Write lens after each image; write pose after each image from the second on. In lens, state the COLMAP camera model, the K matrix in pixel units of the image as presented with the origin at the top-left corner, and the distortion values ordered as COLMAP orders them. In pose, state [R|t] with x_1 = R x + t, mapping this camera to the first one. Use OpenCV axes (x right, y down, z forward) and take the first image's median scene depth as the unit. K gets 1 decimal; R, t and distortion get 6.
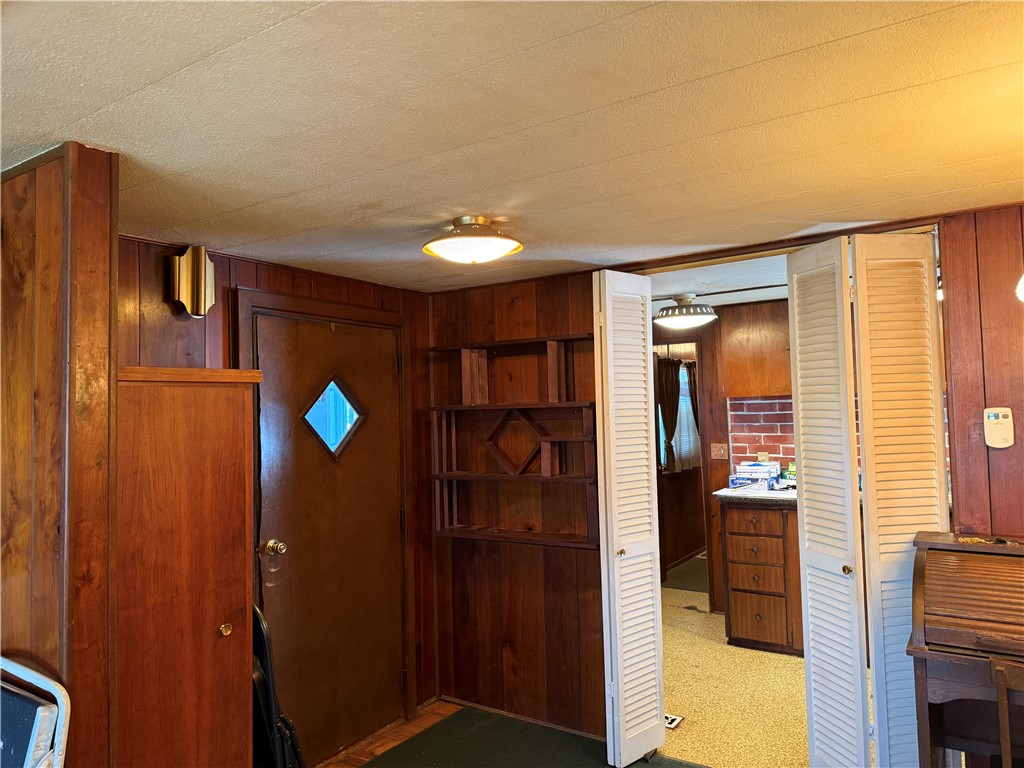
lens RADIAL K [[713.8, 0, 509.5], [0, 713.8, 377.0], [0, 0, 1]] dist [0.059035, -0.093749]
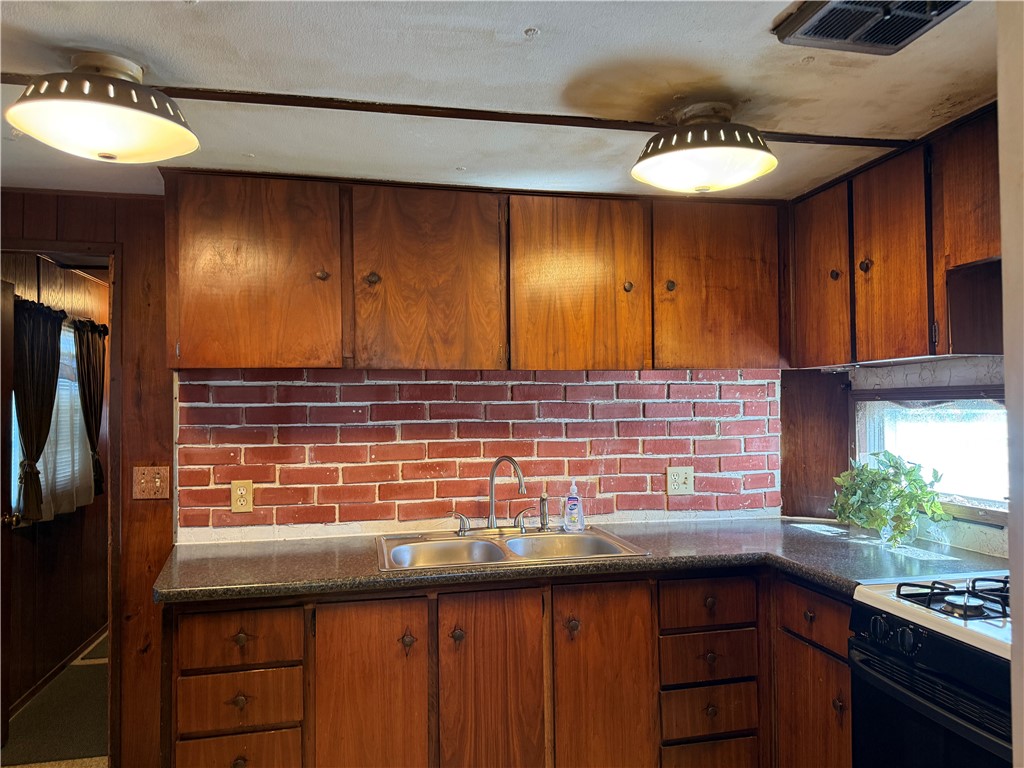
lens RADIAL K [[713.8, 0, 517.4], [0, 713.8, 387.1], [0, 0, 1]] dist [0.059035, -0.093749]
pose [[0.686530, 0.043462, 0.725801, 0.108002], [-0.042896, 0.998894, -0.019240, 0.038475], [-0.725835, -0.017925, 0.687636, 0.495992]]
